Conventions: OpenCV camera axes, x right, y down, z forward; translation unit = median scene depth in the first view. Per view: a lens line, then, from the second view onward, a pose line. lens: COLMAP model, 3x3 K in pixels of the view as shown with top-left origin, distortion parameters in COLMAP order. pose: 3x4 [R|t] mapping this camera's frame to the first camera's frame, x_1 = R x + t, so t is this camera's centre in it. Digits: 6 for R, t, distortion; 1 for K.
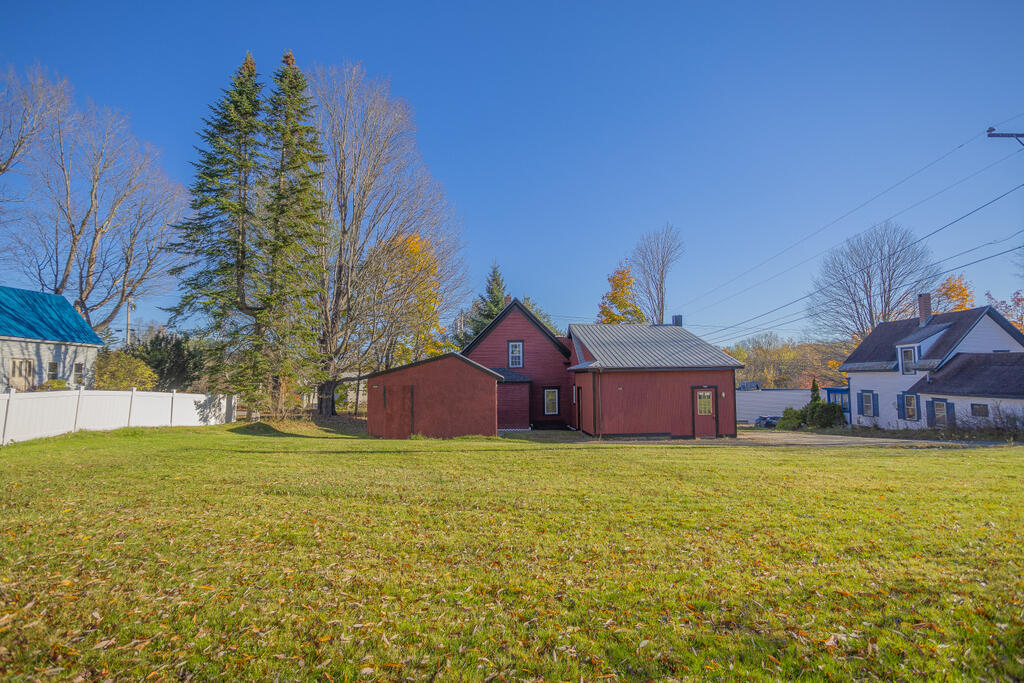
lens RADIAL K [[495.6, 0, 515.0], [0, 495.6, 347.2], [0, 0, 1]] dist [-0.026595, 0.009247]
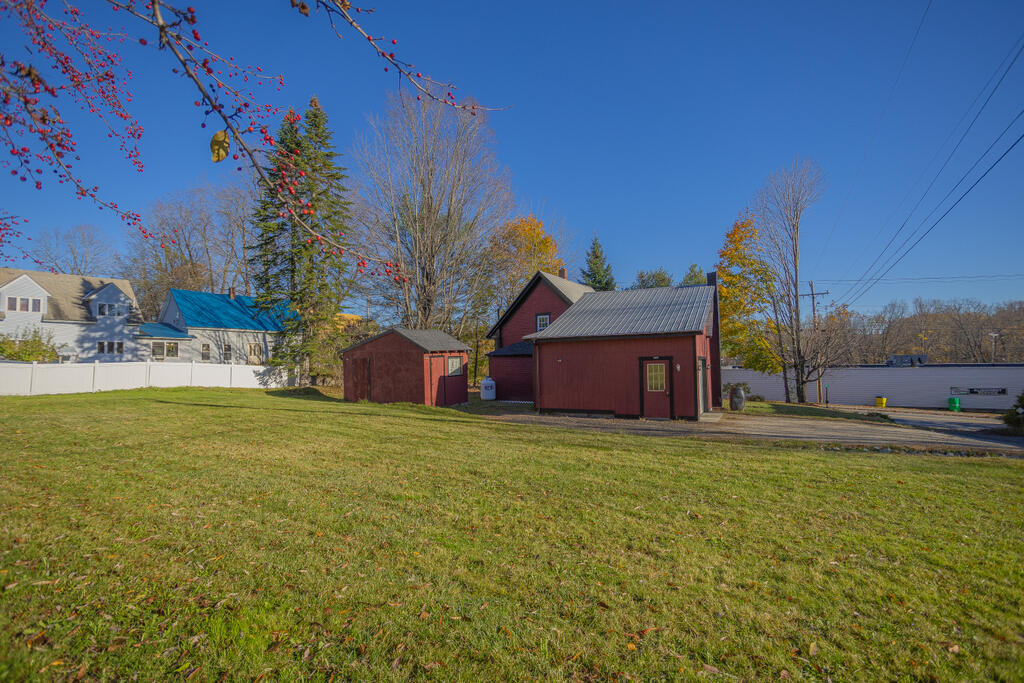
lens RADIAL K [[495.6, 0, 511.3], [0, 495.6, 343.5], [0, 0, 1]] dist [-0.026595, 0.009247]
pose [[0.849618, -0.023113, -0.526891, 0.511288], [0.042776, 0.998768, 0.025163, 0.020035], [0.525660, -0.043918, 0.849560, 0.133327]]
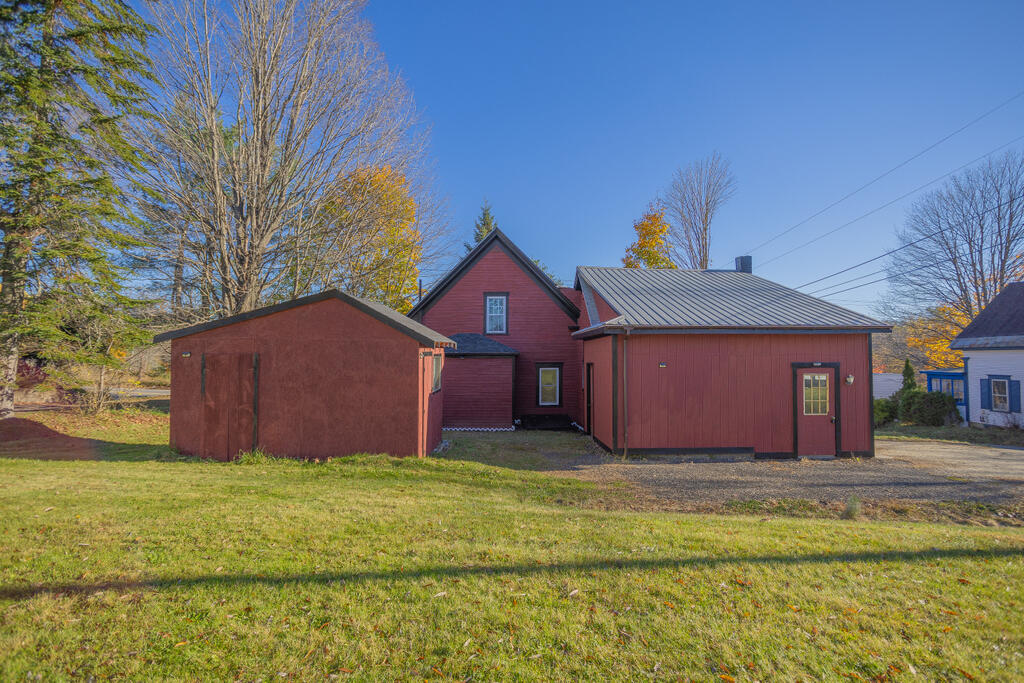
lens RADIAL K [[495.6, 0, 521.2], [0, 495.6, 334.0], [0, 0, 1]] dist [-0.026595, 0.009247]
pose [[0.999574, 0.011188, -0.026952, 0.057235], [-0.010836, 0.999854, 0.013199, 0.034883], [0.027096, -0.012901, 0.999550, 0.366392]]
